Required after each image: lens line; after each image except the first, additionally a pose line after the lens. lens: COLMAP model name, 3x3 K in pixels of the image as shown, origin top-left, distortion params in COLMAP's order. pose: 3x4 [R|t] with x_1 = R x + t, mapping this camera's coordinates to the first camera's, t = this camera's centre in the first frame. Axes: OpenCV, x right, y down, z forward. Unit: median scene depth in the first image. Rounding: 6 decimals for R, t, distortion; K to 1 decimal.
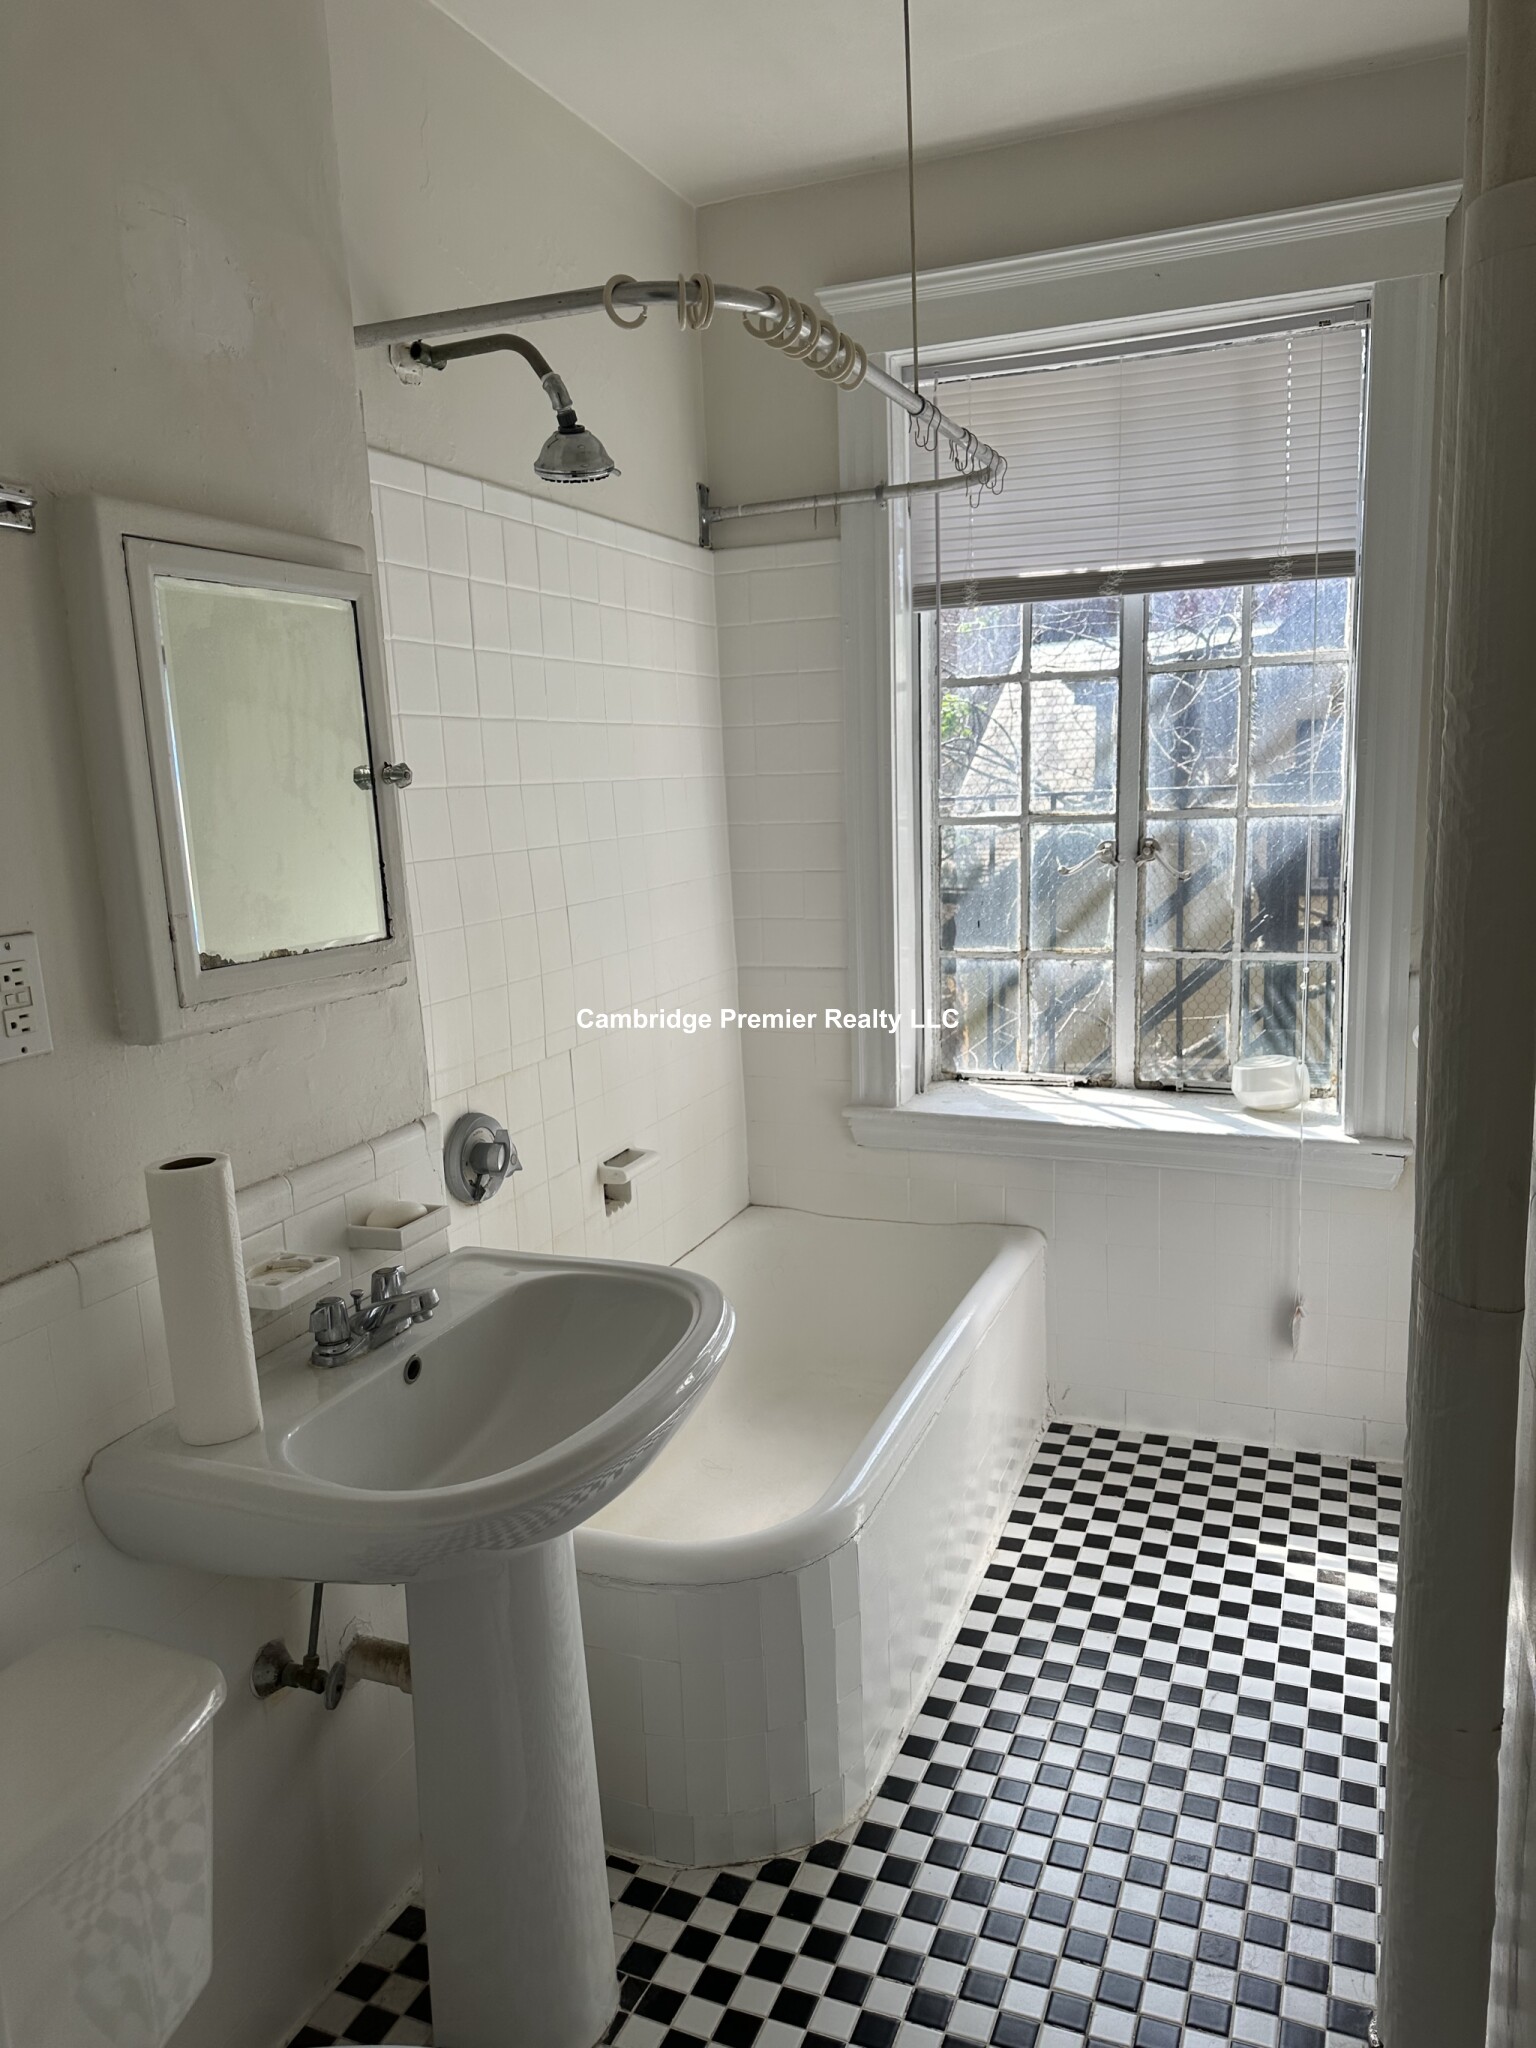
lens RADIAL K [[1465.6, 0, 756.1], [0, 1465.6, 1050.5], [0, 0, 1]] dist [0.109537, -0.162514]
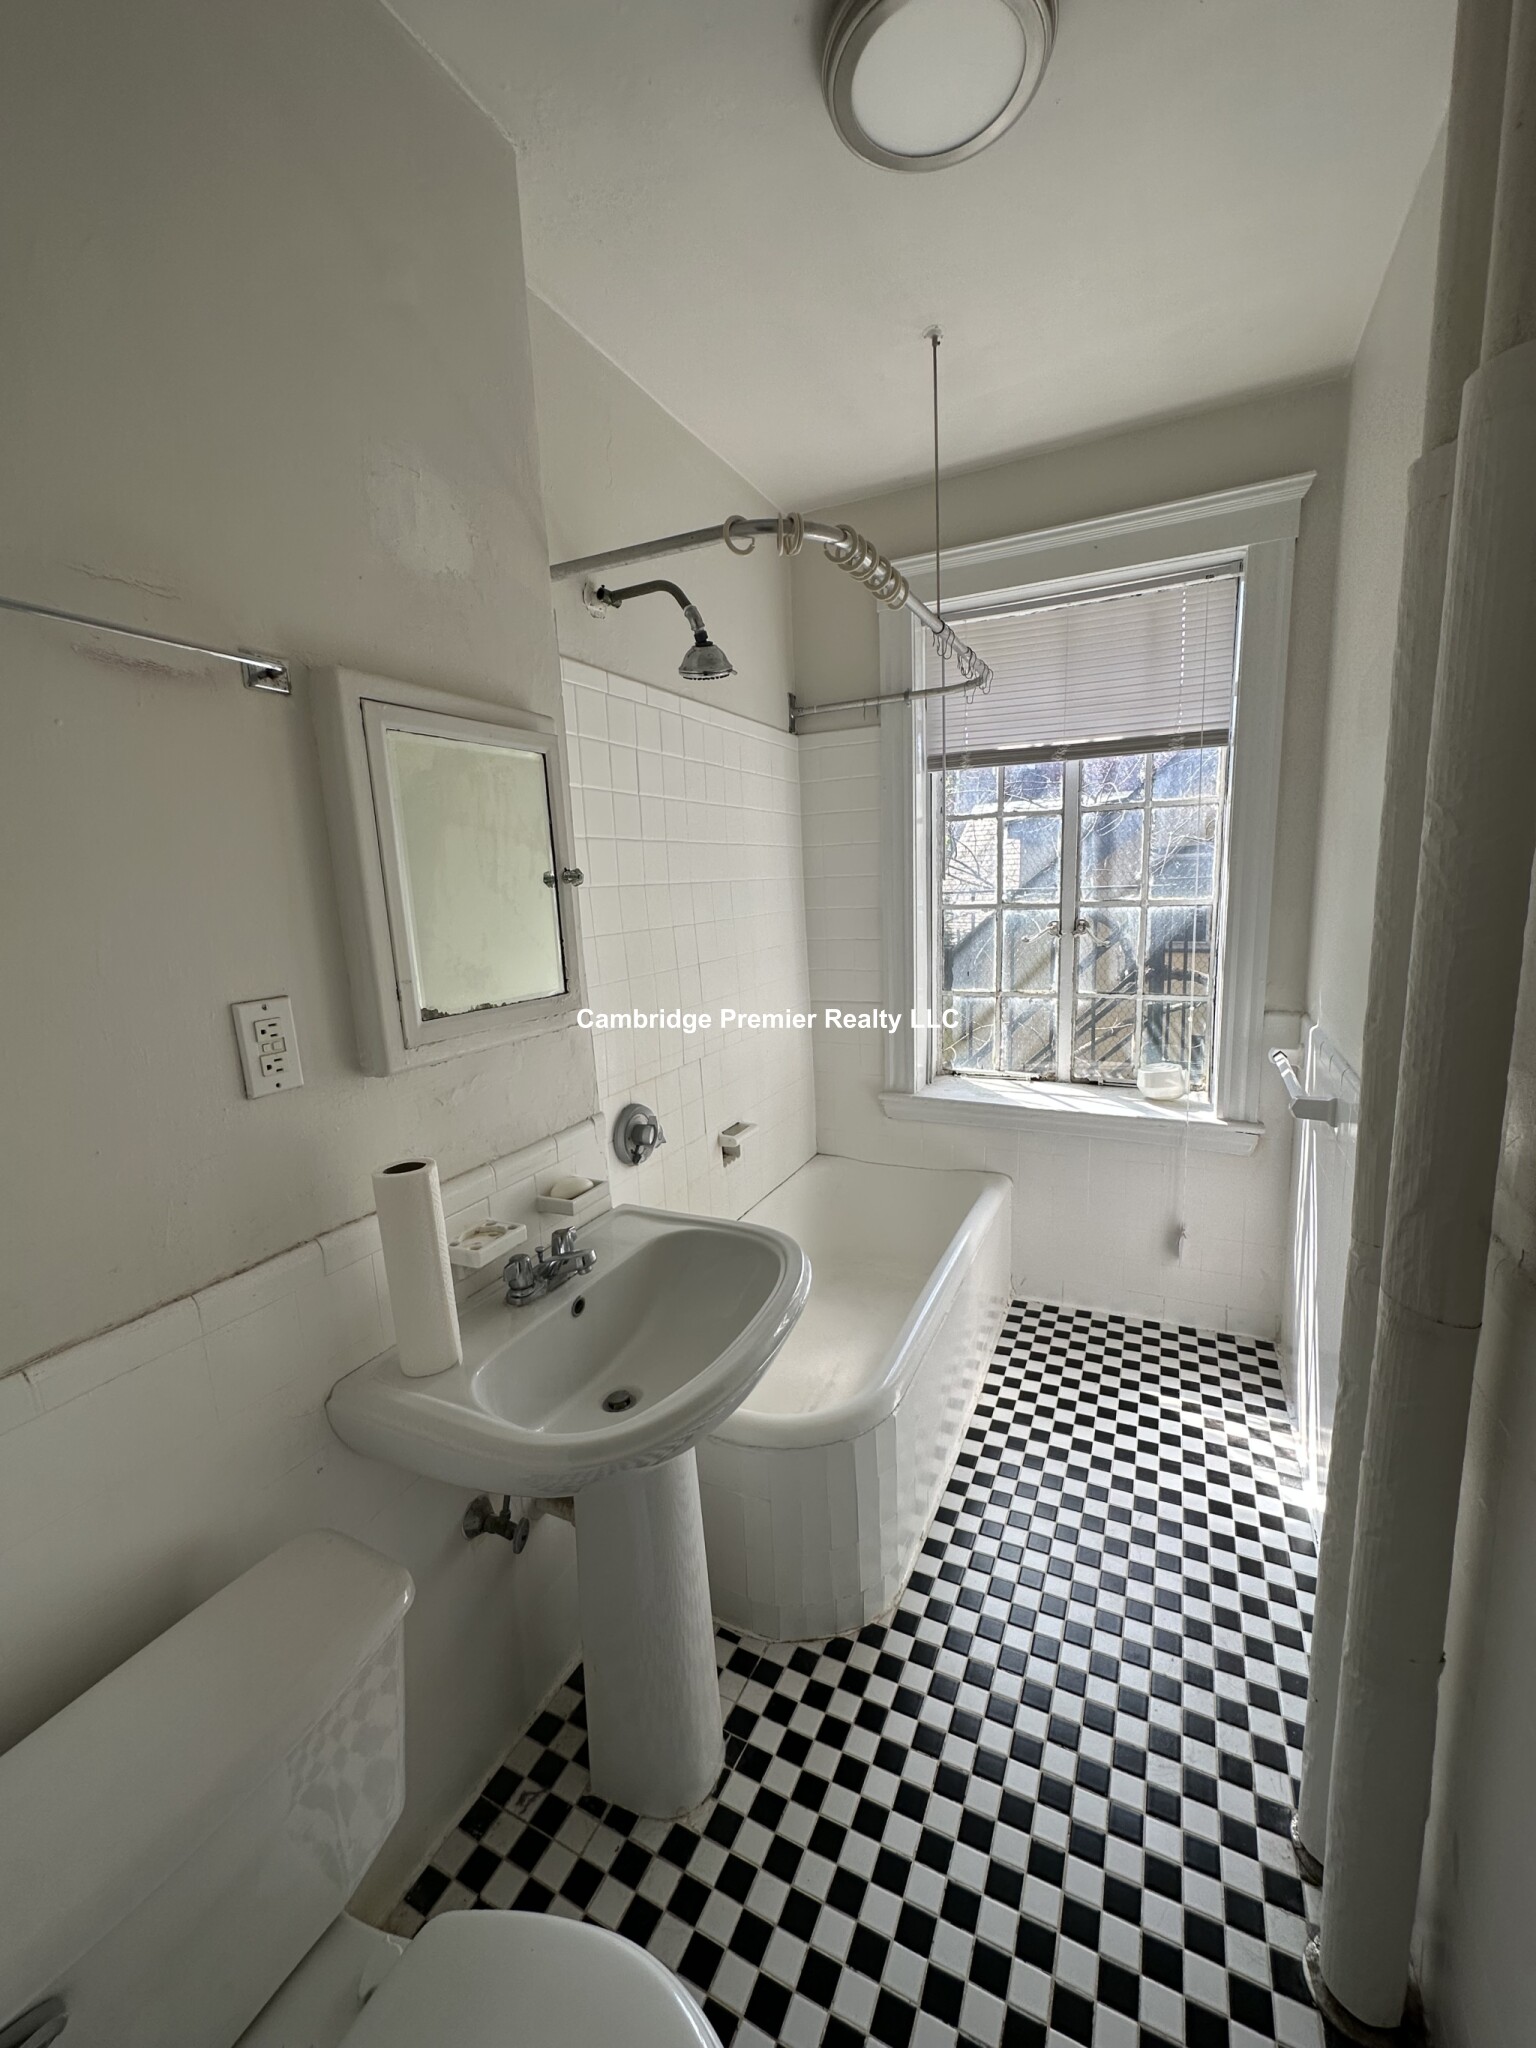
lens RADIAL K [[814.1, 0, 769.6], [0, 814.1, 1024.5], [0, 0, 1]] dist [-0.002434, 0.000647]
pose [[0.998394, 0.008147, -0.056069, -0.011047], [-0.008686, 0.999918, -0.009366, -0.034353], [0.055988, 0.009838, 0.998383, 0.203937]]
